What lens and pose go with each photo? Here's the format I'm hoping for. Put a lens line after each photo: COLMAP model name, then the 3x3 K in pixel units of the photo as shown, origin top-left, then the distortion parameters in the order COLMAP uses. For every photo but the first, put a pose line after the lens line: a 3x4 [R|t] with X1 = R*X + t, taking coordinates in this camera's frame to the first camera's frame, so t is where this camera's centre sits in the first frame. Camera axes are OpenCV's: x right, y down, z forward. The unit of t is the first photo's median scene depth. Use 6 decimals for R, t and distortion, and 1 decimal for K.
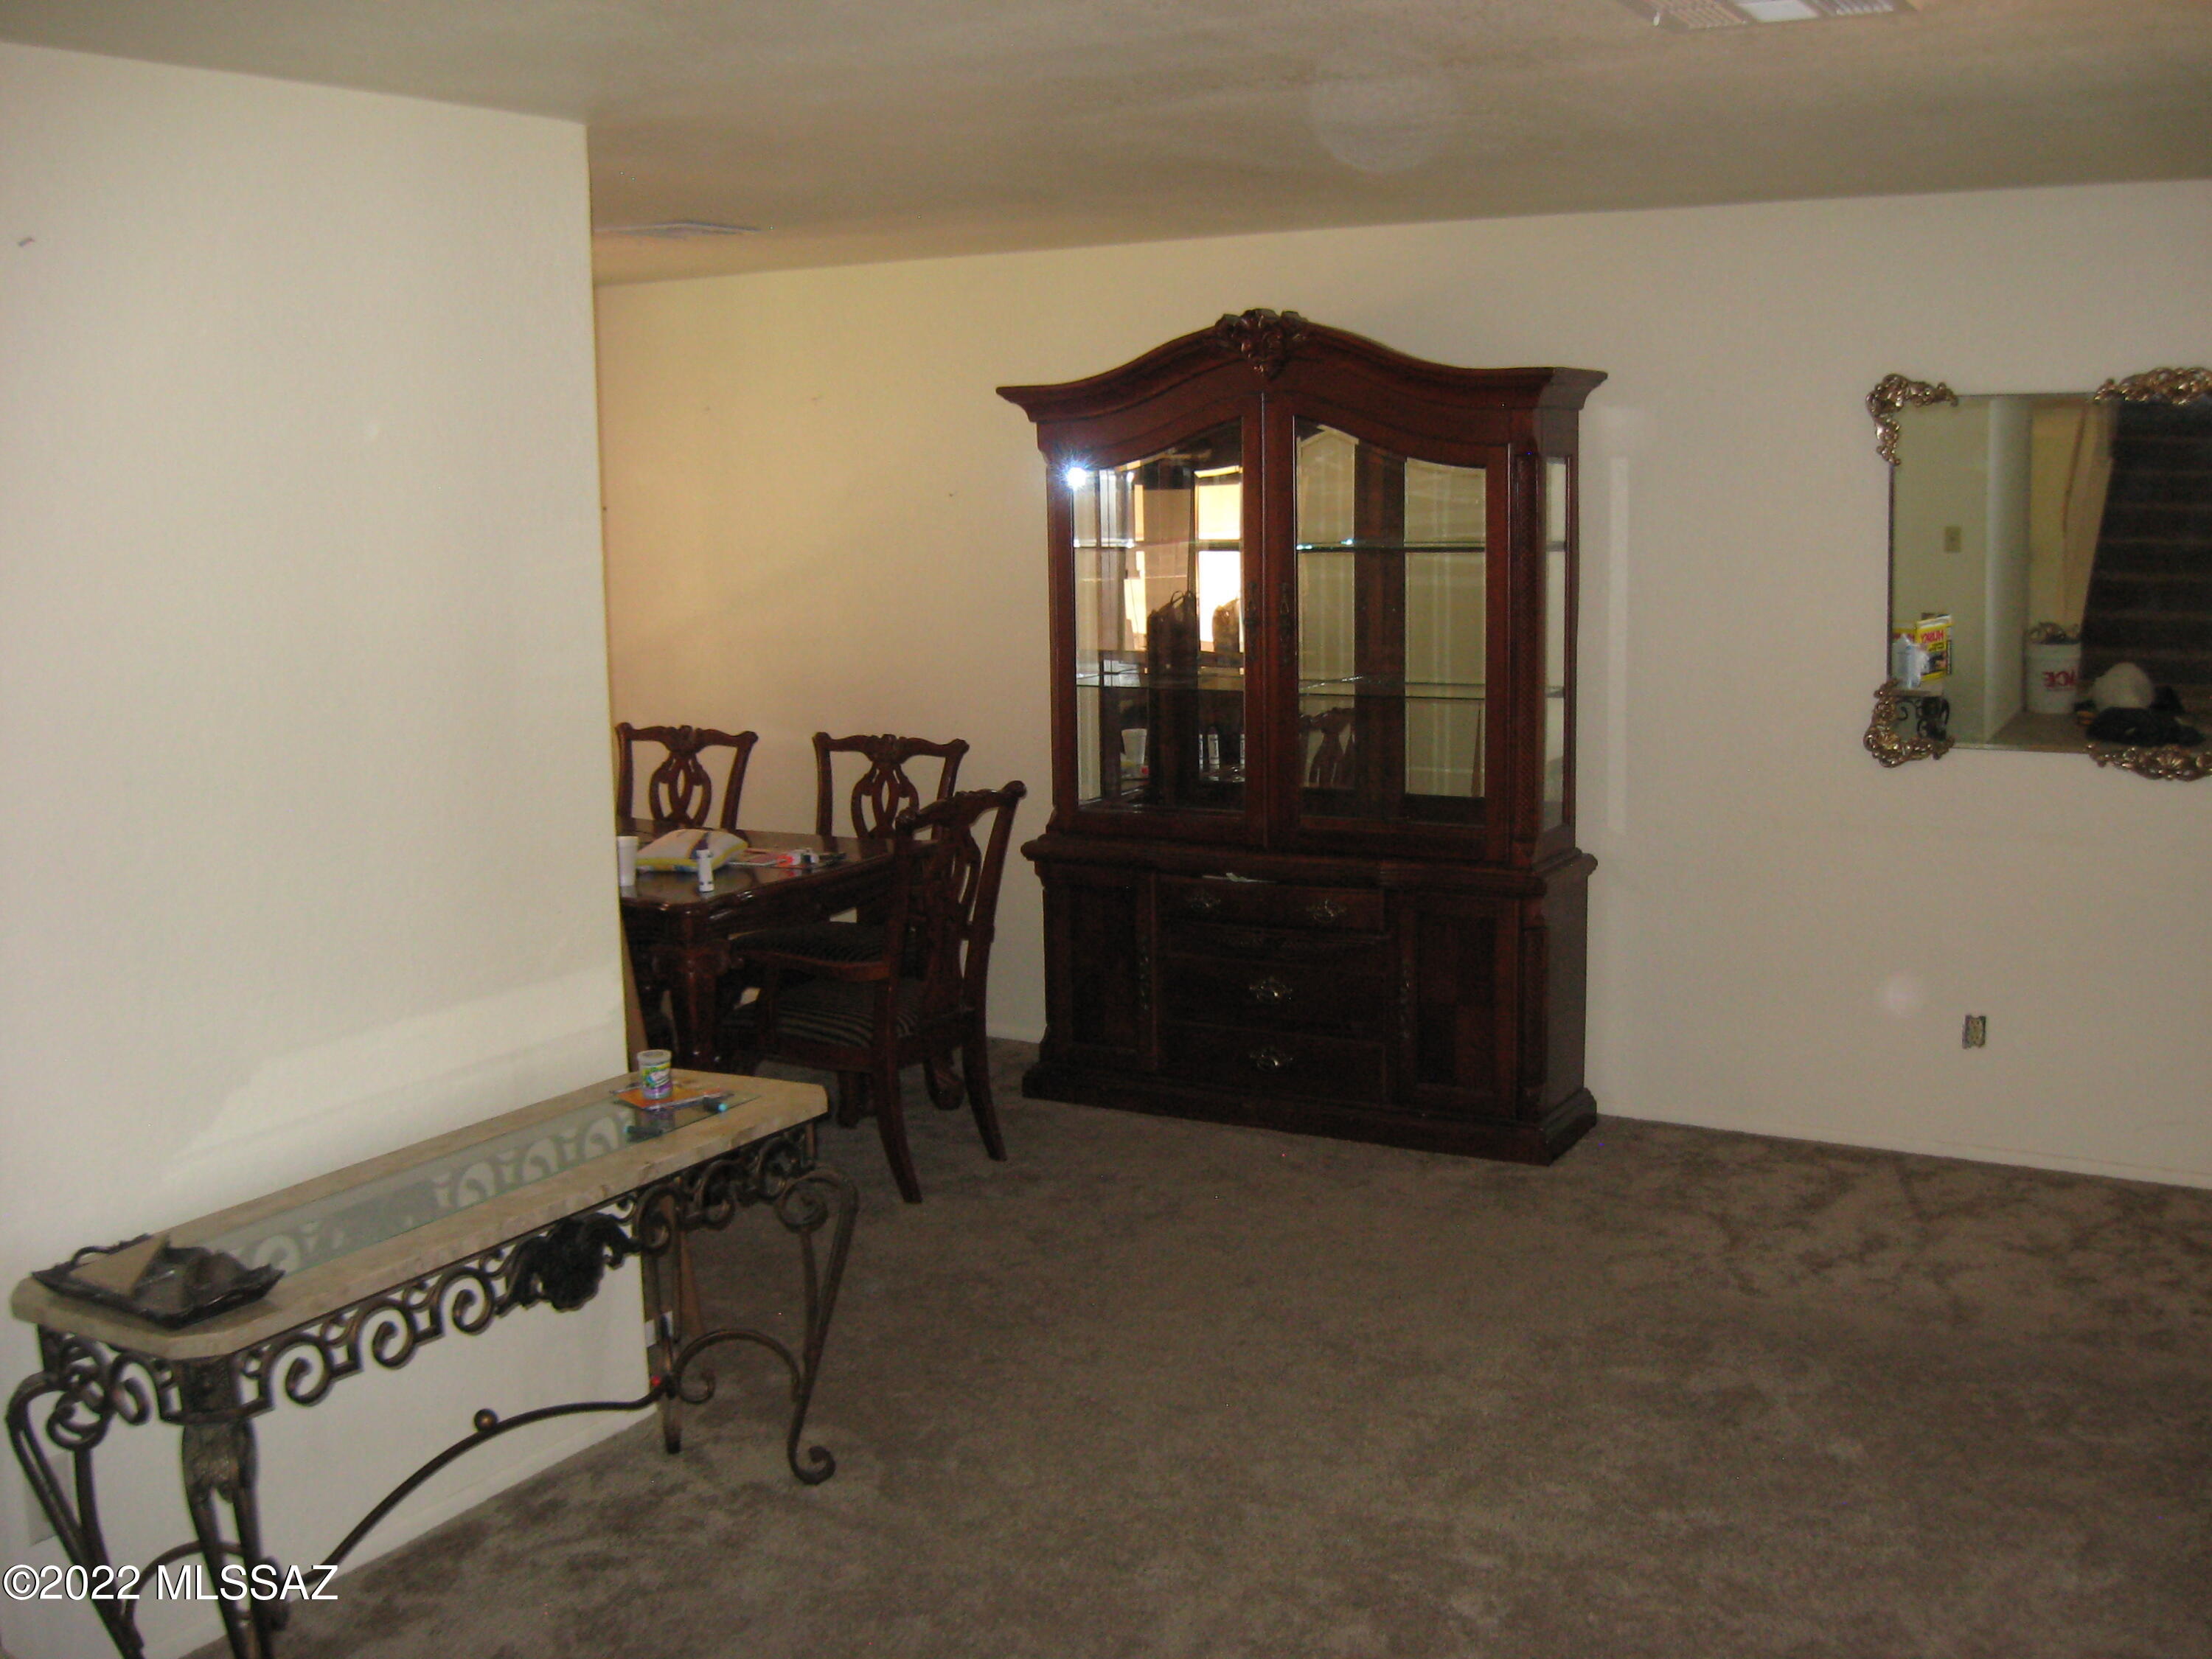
lens RADIAL K [[2273.7, 0, 1106.9], [0, 2273.7, 832.9], [0, 0, 1]] dist [-0.114842, 0.000000]
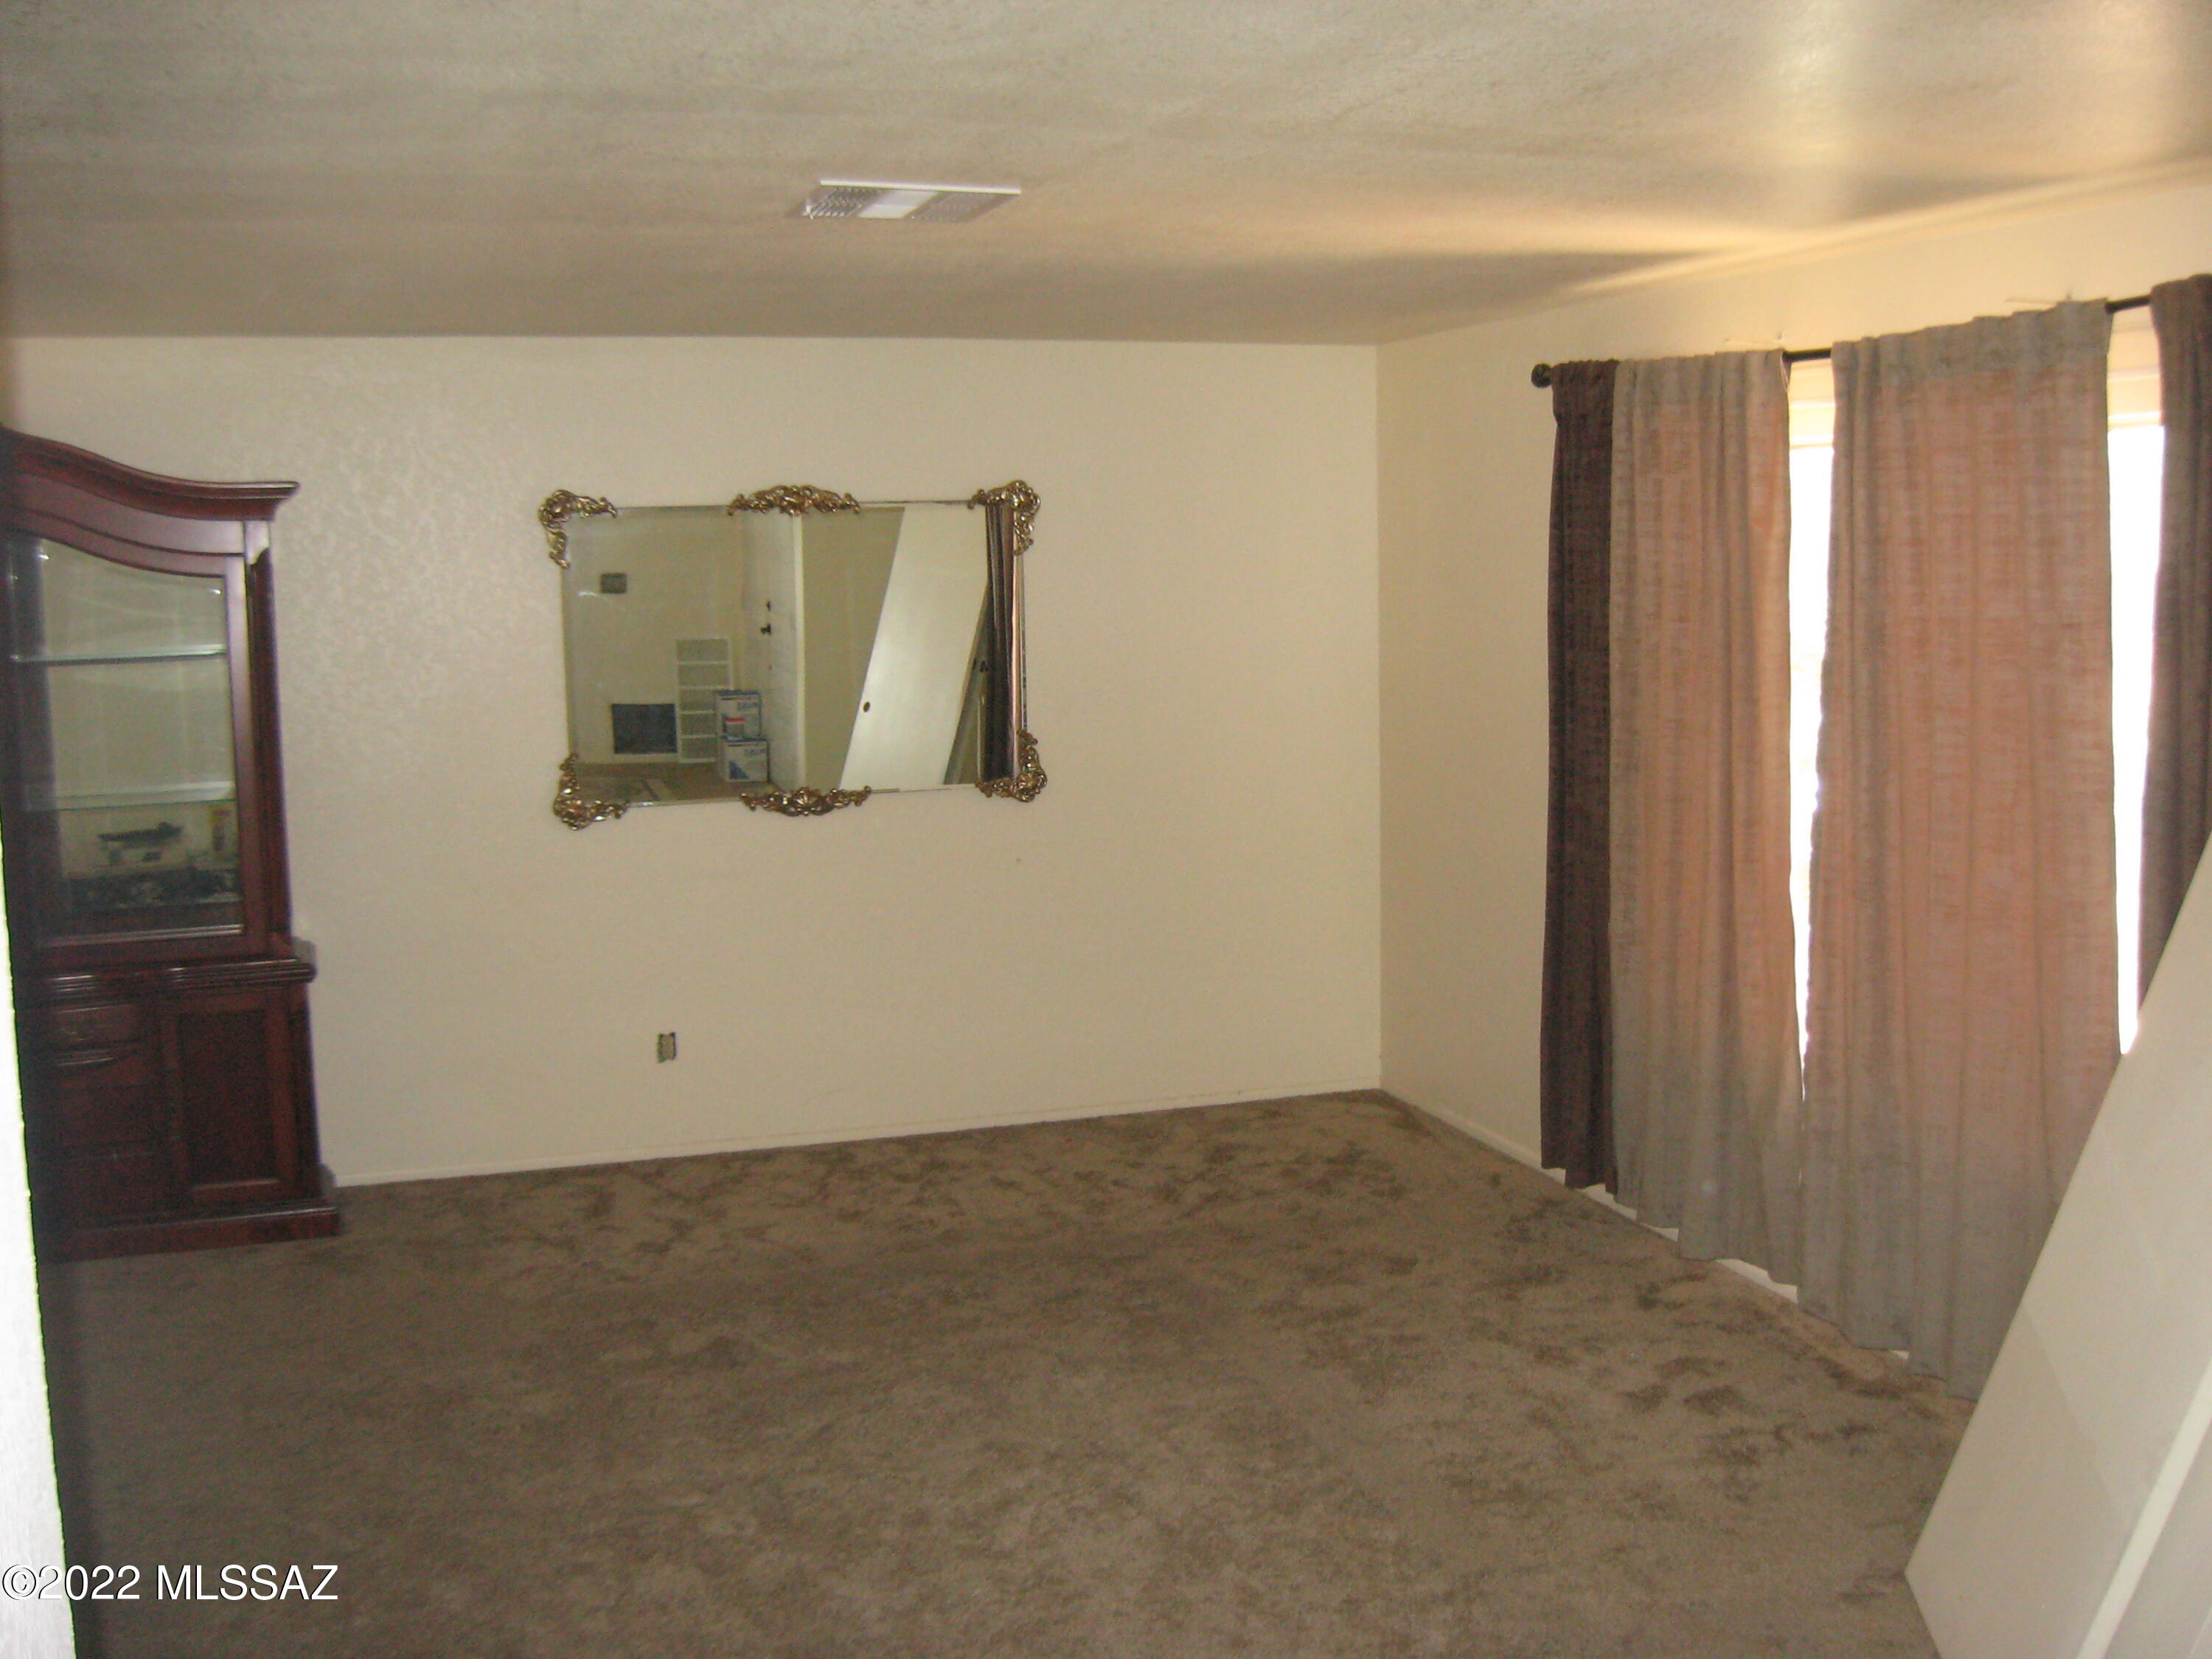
lens RADIAL K [[2273.7, 0, 1111.3], [0, 2273.7, 825.8], [0, 0, 1]] dist [-0.114842, 0.000000]
pose [[0.664470, -0.081778, 0.742827, -0.360895], [0.126319, 0.991982, -0.003786, 0.008559], [-0.736562, 0.096349, 0.669472, 0.023551]]
